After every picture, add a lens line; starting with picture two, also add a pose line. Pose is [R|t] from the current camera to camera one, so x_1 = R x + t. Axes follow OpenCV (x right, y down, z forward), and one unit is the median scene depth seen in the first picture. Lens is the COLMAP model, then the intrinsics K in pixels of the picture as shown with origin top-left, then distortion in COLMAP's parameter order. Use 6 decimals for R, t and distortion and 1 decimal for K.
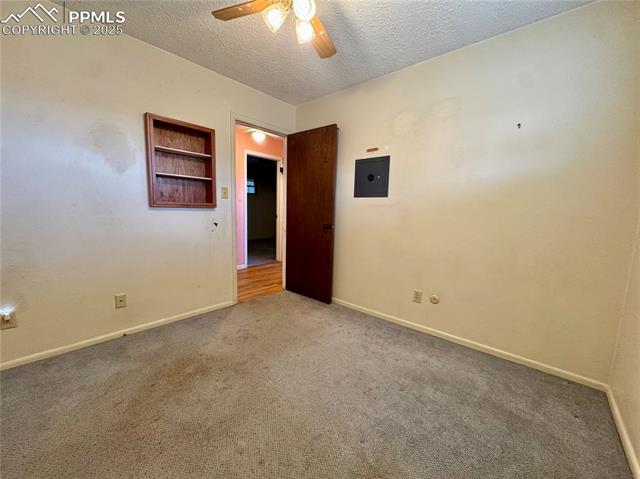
lens RADIAL K [[254.5, 0, 319.6], [0, 254.5, 239.7], [0, 0, 1]] dist [-0.002995, -0.000273]
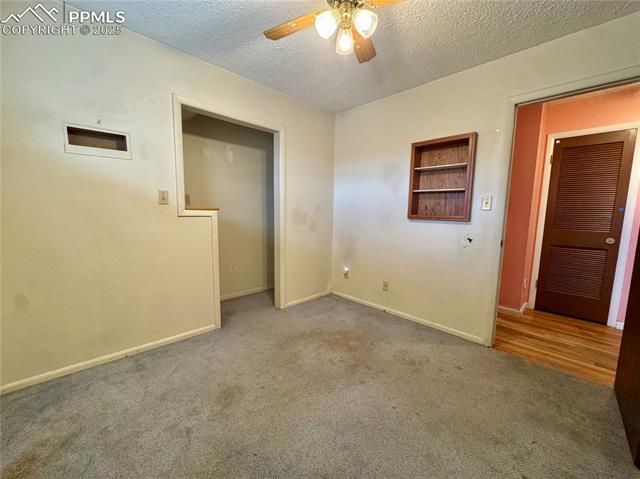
lens RADIAL K [[254.5, 0, 319.6], [0, 254.5, 239.7], [0, 0, 1]] dist [-0.002995, -0.000273]
pose [[-0.062036, 0.088516, -0.994141, 0.532101], [-0.148025, 0.984228, 0.096870, -0.077745], [0.987036, 0.153167, -0.047955, 0.587366]]
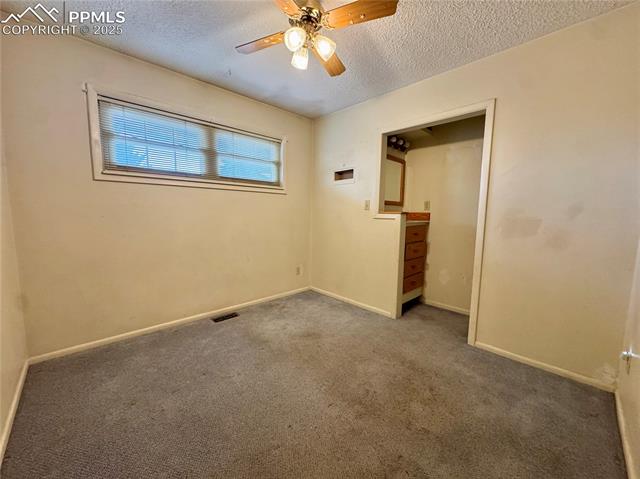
lens RADIAL K [[254.5, 0, 319.6], [0, 254.5, 239.7], [0, 0, 1]] dist [-0.002995, -0.000273]
pose [[-0.996443, -0.048817, 0.068682, -0.155323], [-0.031727, 0.972460, 0.230901, -0.170035], [-0.078063, 0.227900, -0.970550, 1.252076]]
